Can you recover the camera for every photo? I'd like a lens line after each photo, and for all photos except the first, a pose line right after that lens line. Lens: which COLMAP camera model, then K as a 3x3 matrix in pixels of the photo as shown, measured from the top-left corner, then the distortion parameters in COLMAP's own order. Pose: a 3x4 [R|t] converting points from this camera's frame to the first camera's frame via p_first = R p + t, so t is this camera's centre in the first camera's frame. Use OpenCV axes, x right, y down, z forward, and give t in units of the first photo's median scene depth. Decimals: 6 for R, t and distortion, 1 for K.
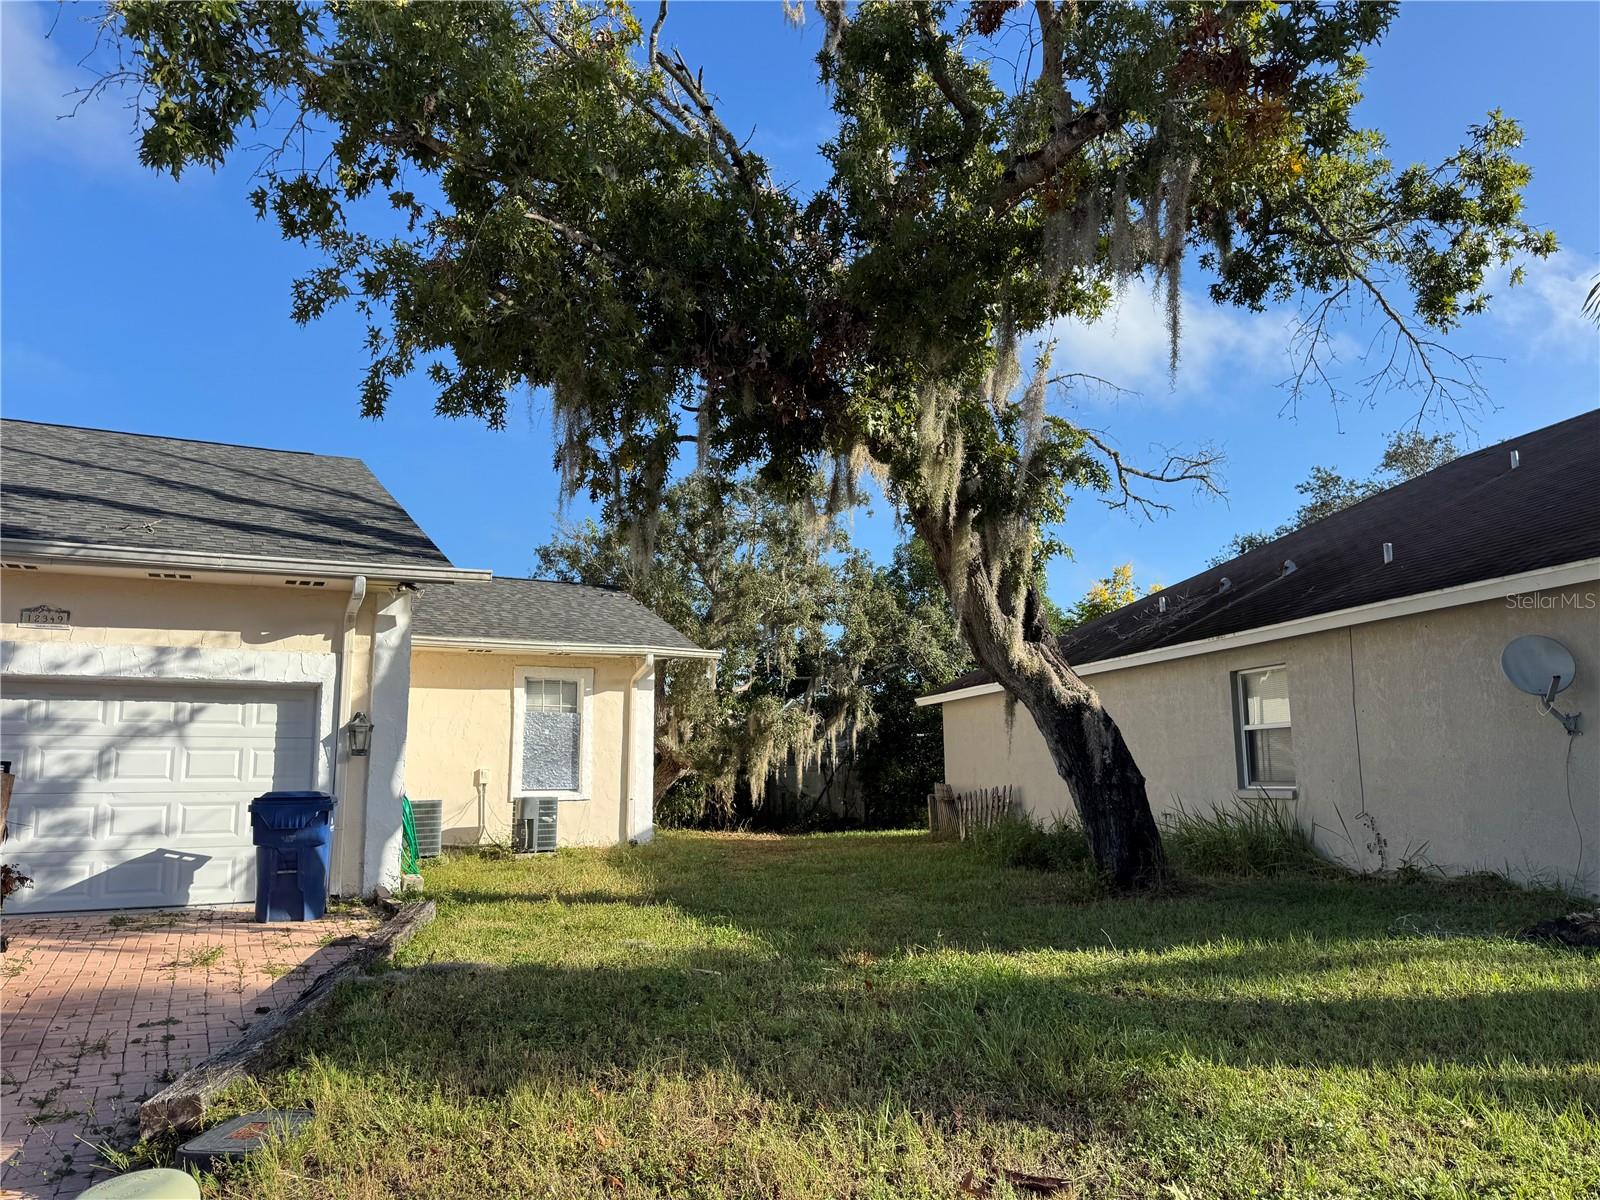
lens RADIAL K [[1122.2, 0, 815.1], [0, 1122.2, 599.7], [0, 0, 1]] dist [0.044824, -0.049049]
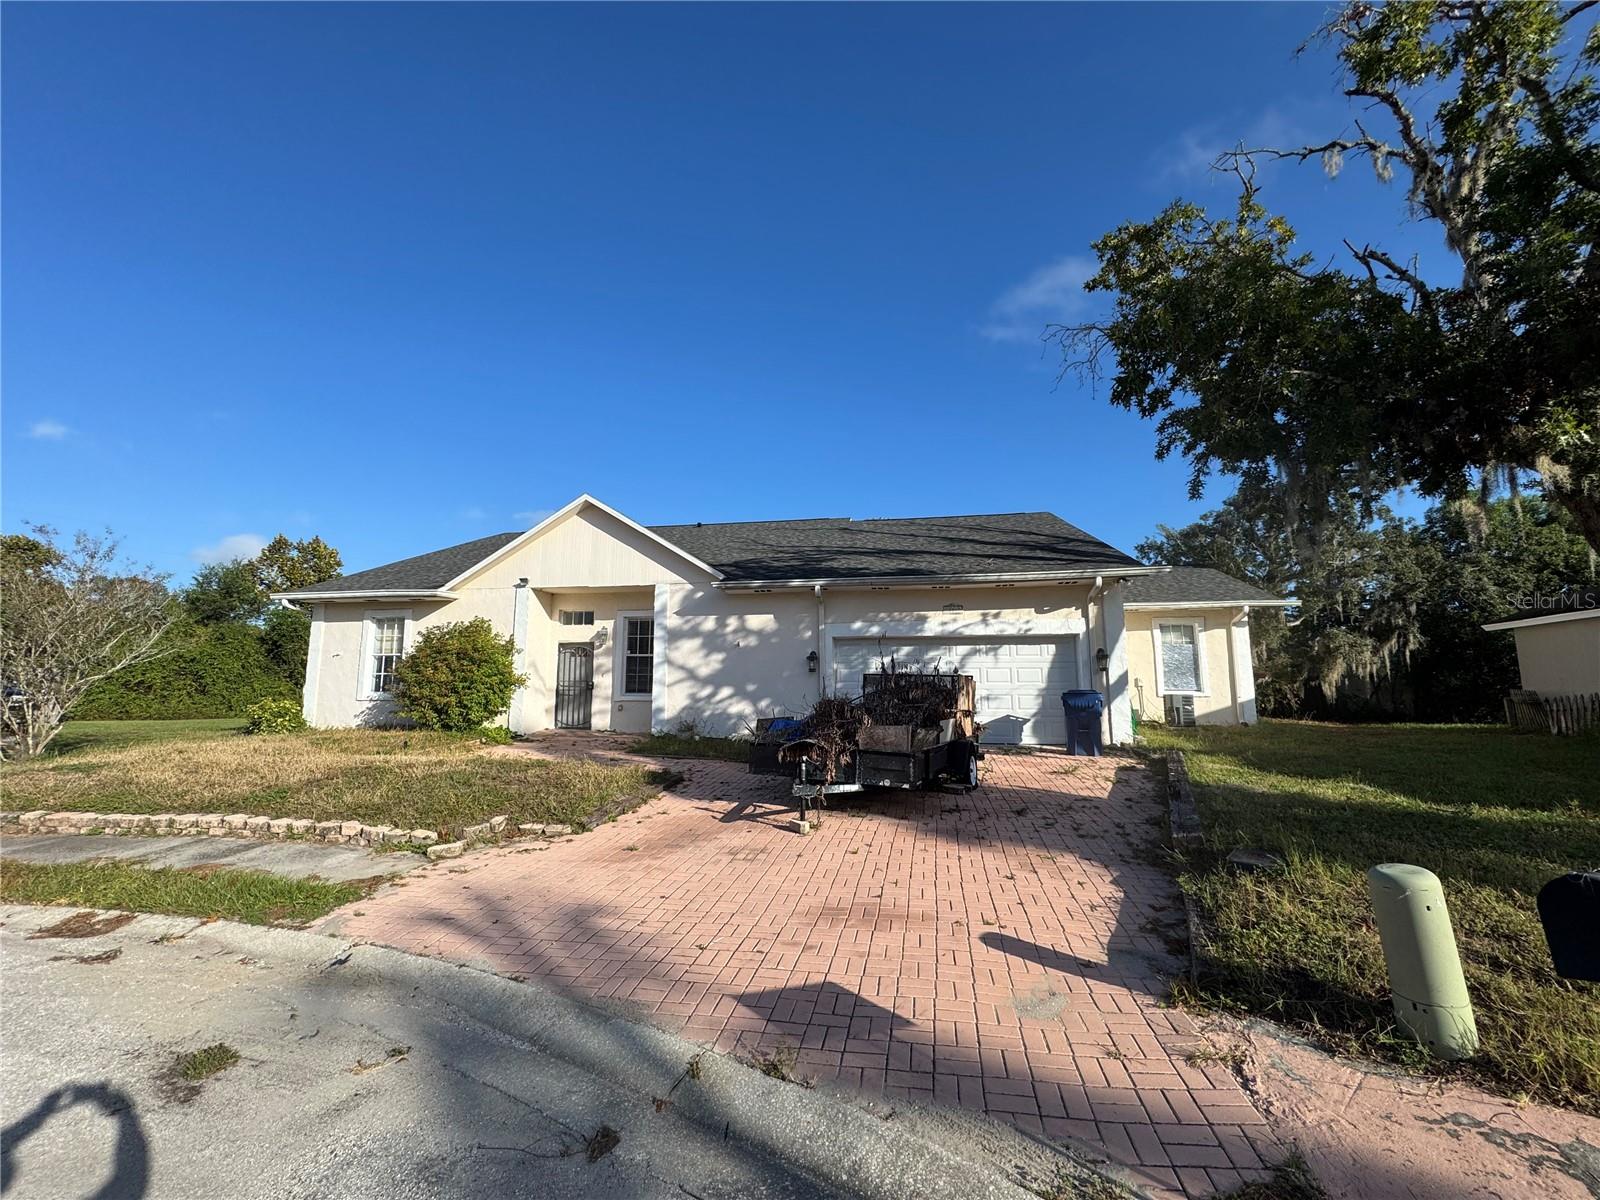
lens RADIAL K [[637.3, 0, 803.8], [0, 637.3, 594.0], [0, 0, 1]] dist [-0.002377, 0.000122]
pose [[0.779683, -0.079852, -0.621062, -0.072409], [0.092556, 0.995637, -0.011817, -0.014237], [0.619296, -0.048270, 0.783672, -0.081342]]
